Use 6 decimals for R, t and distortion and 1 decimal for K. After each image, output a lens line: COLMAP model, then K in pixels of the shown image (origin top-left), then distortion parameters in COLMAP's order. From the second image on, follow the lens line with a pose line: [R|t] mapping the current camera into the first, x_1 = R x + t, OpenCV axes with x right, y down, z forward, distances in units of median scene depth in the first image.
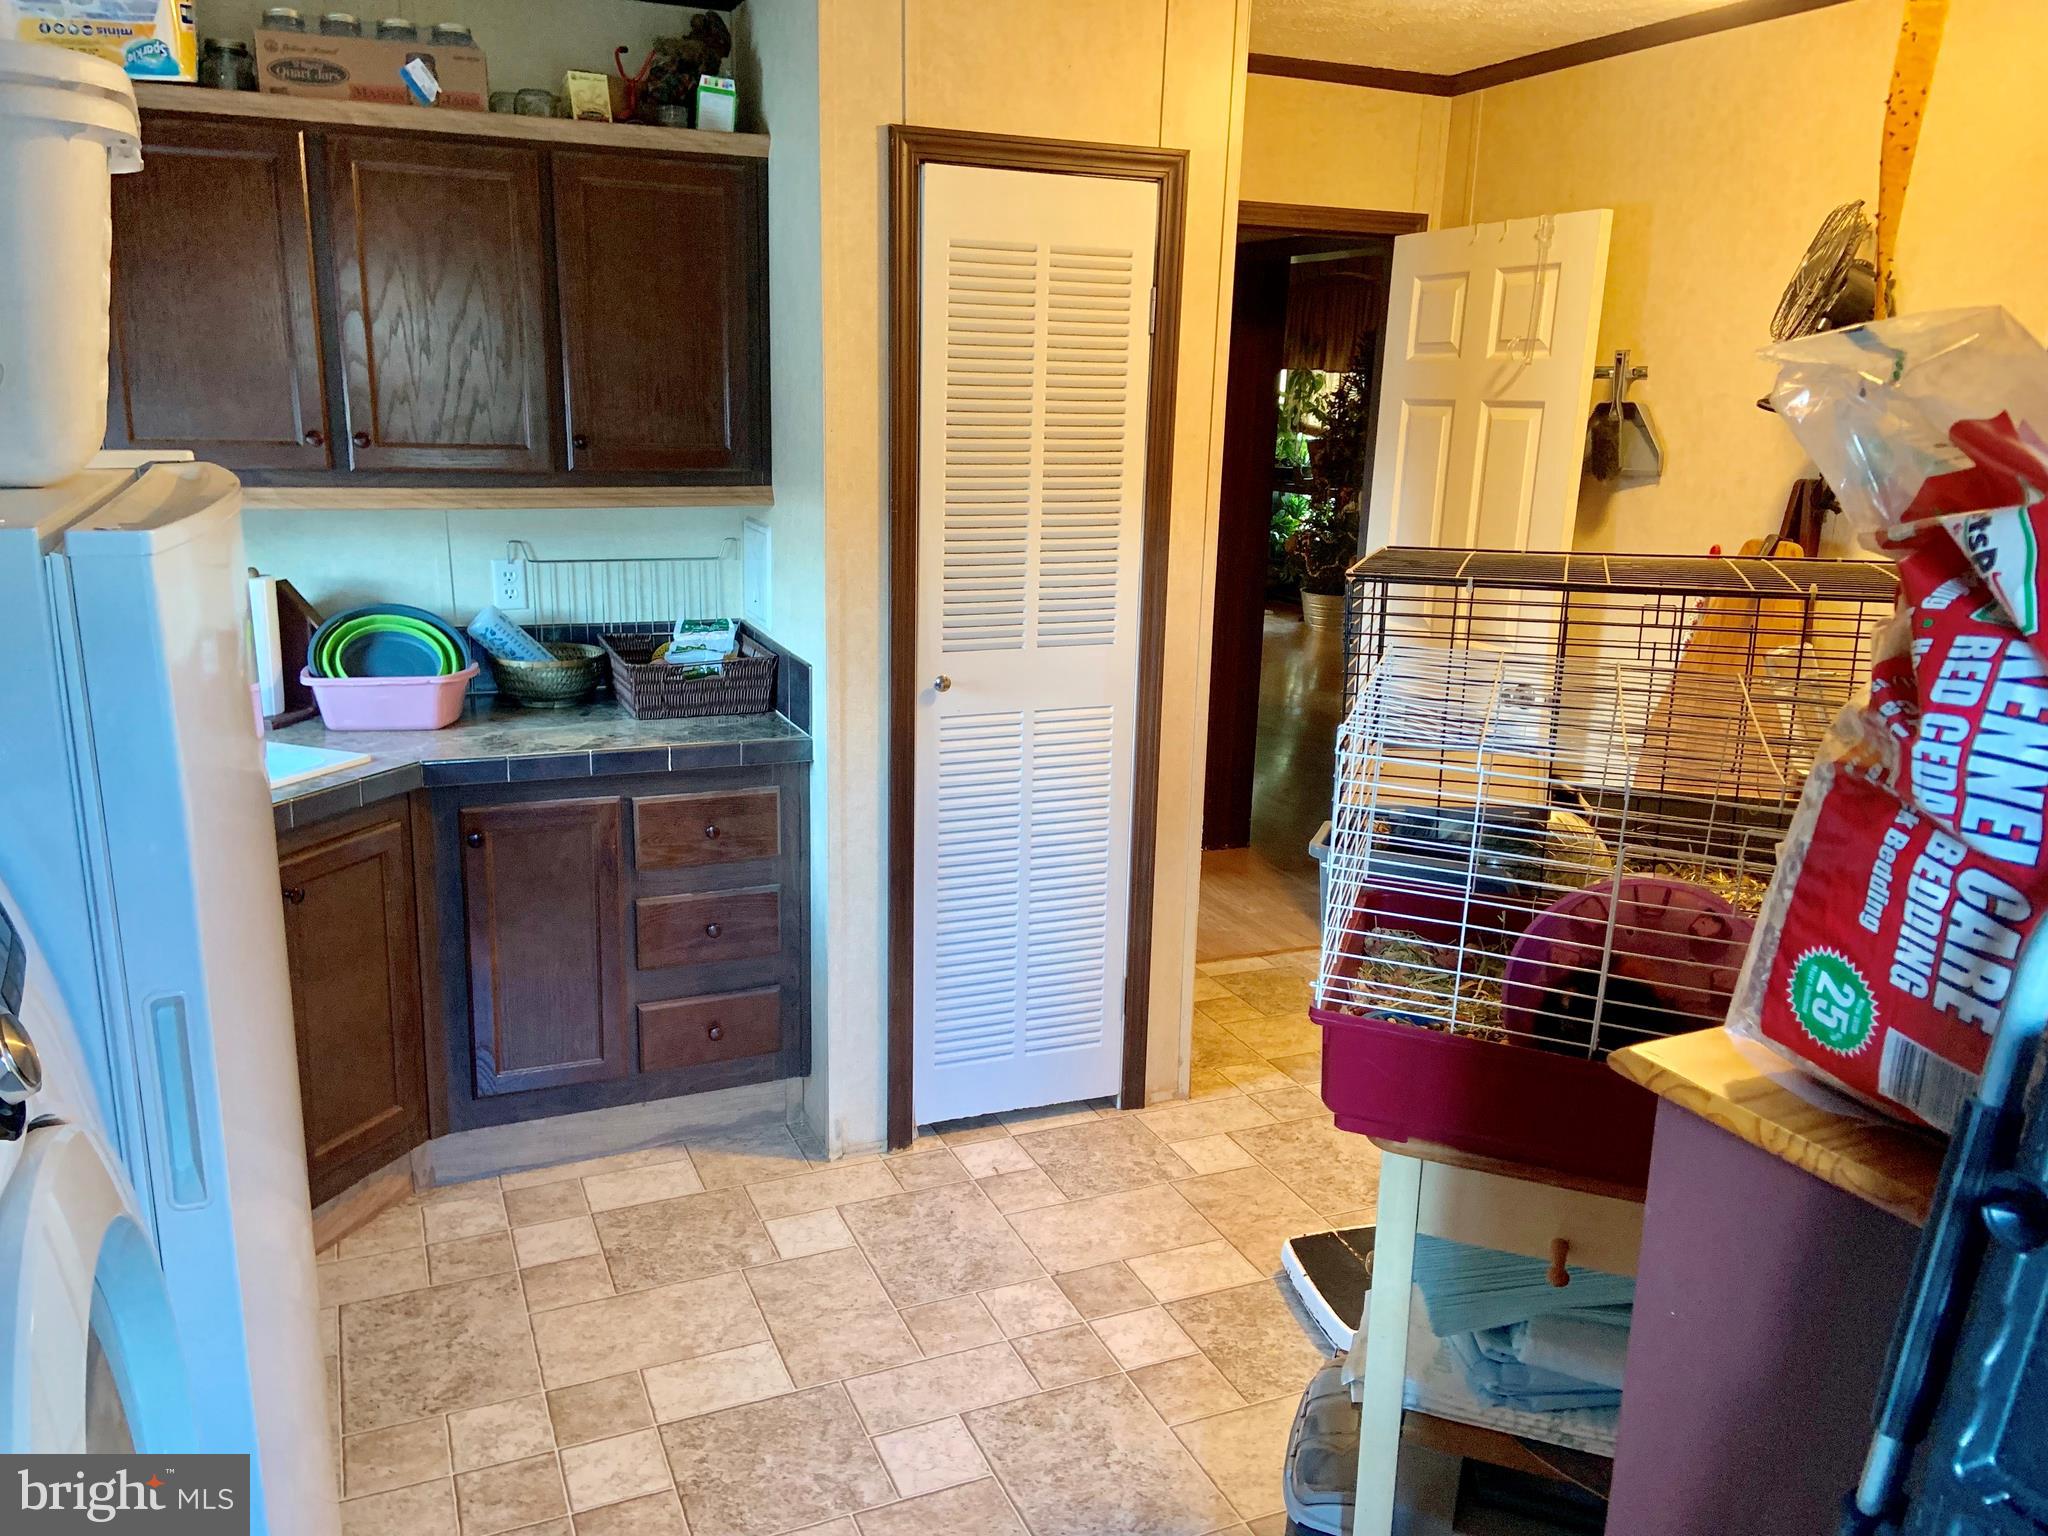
lens RADIAL K [[1548.6, 0, 1001.3], [0, 1548.6, 762.0], [0, 0, 1]] dist [0.125038, -0.149450]
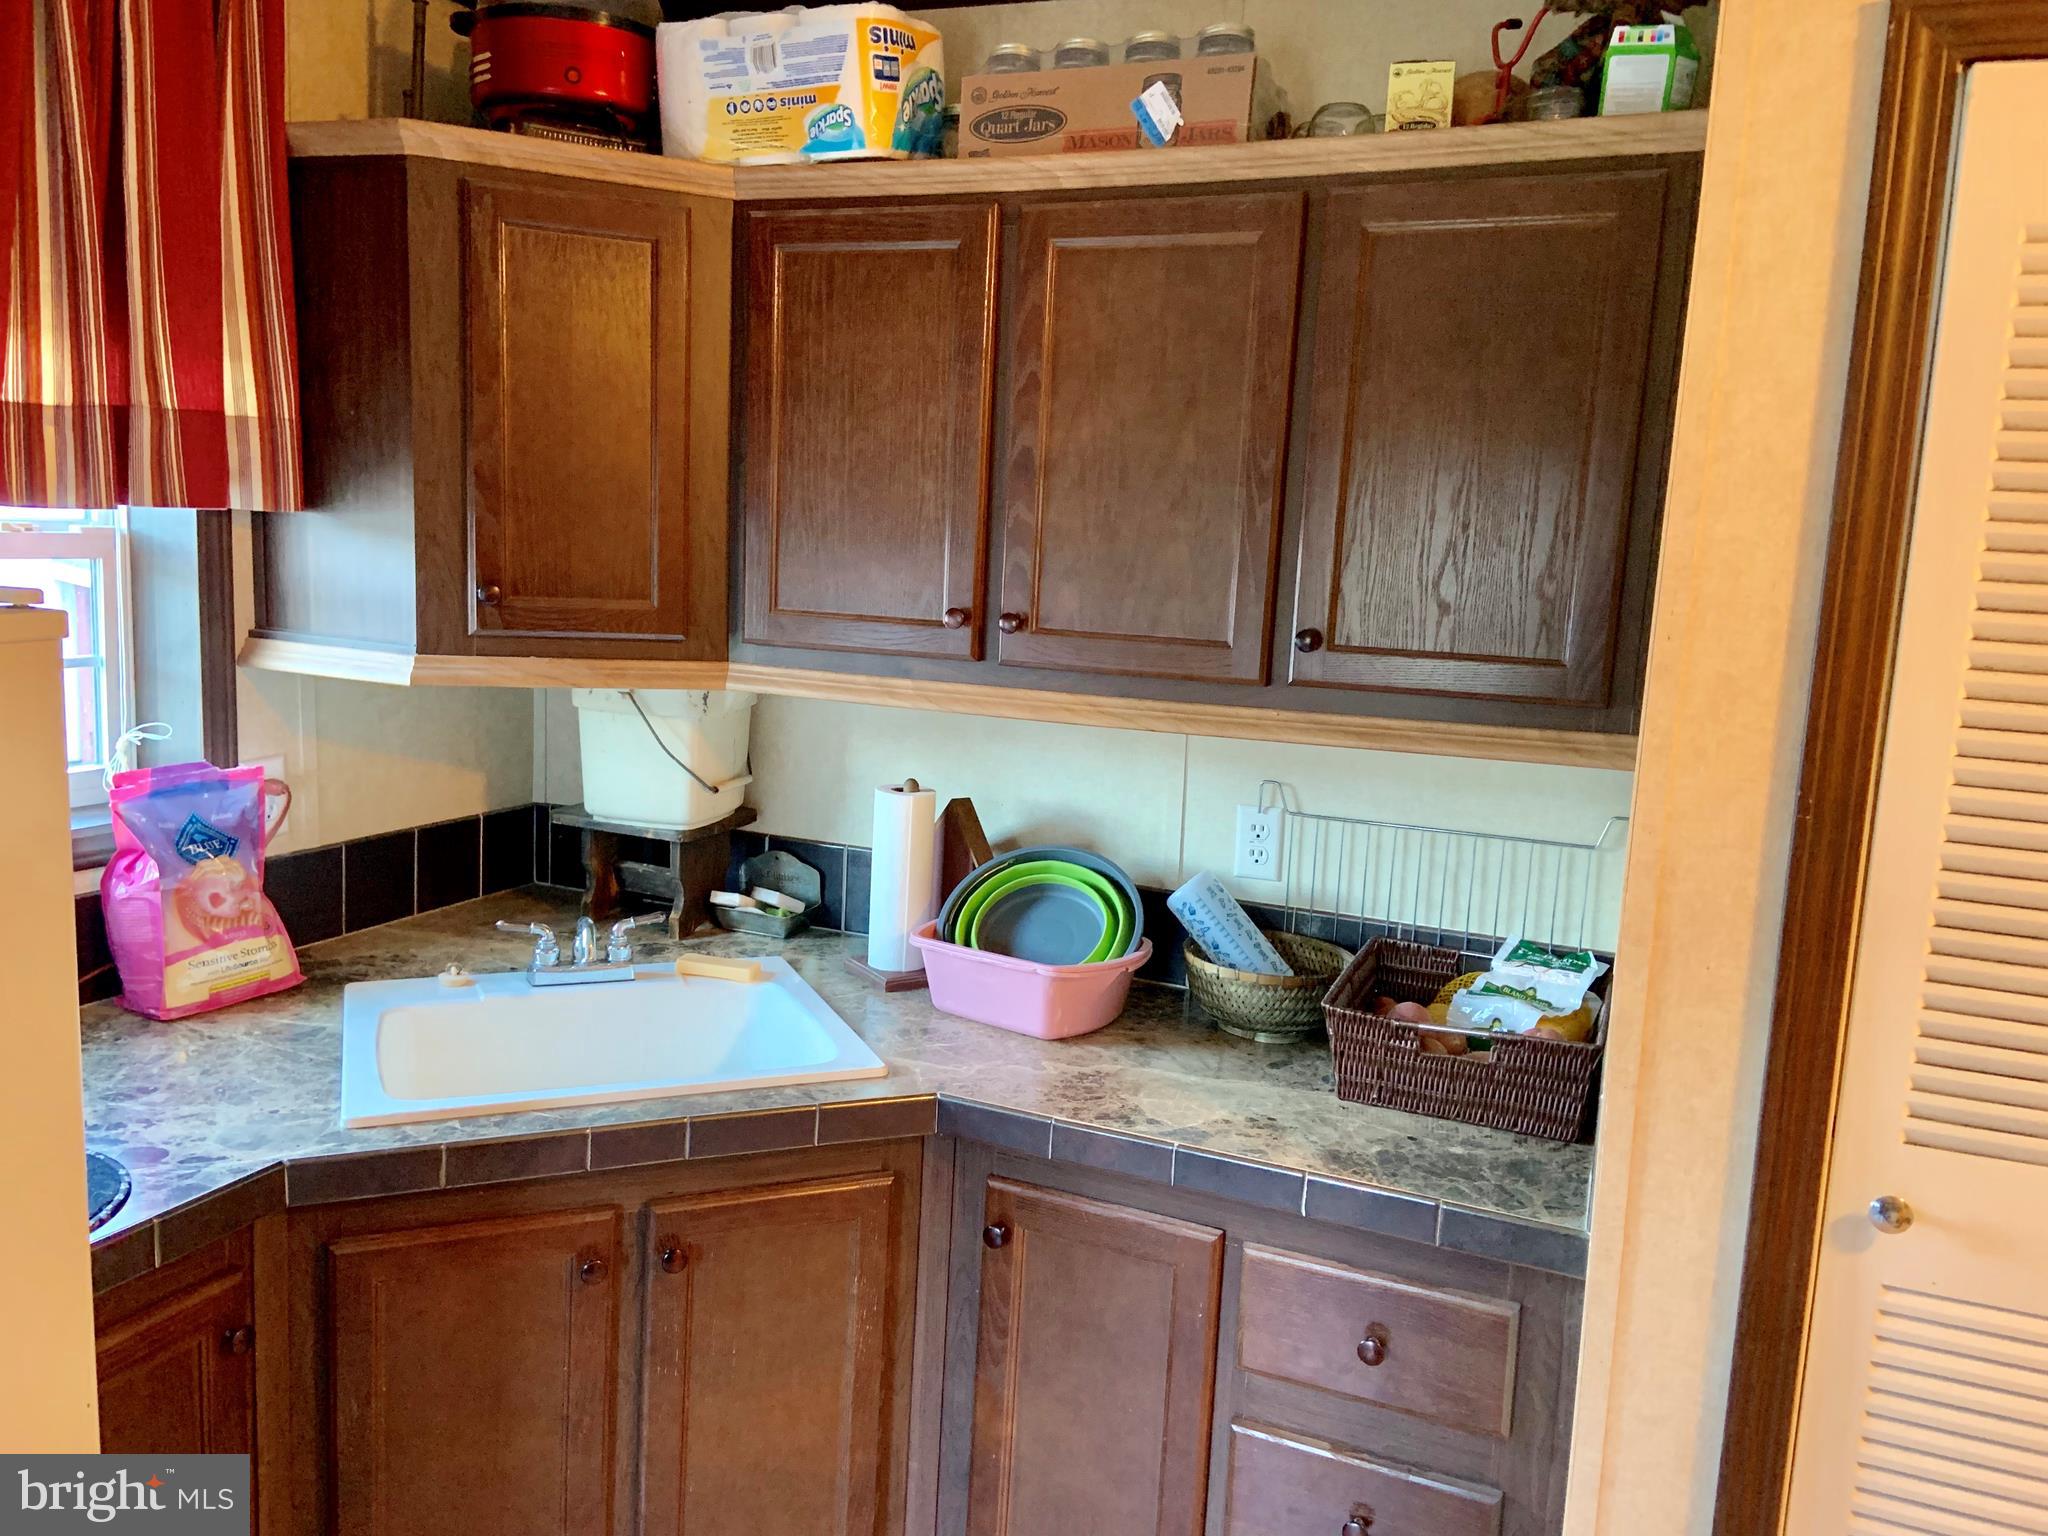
lens RADIAL K [[1548.6, 0, 1001.3], [0, 1548.6, 762.0], [0, 0, 1]] dist [0.125038, -0.149450]
pose [[0.700958, 0.109547, -0.704739, 0.091451], [-0.201093, 0.978399, -0.047929, -0.107290], [0.684265, 0.175314, 0.707846, 0.507891]]
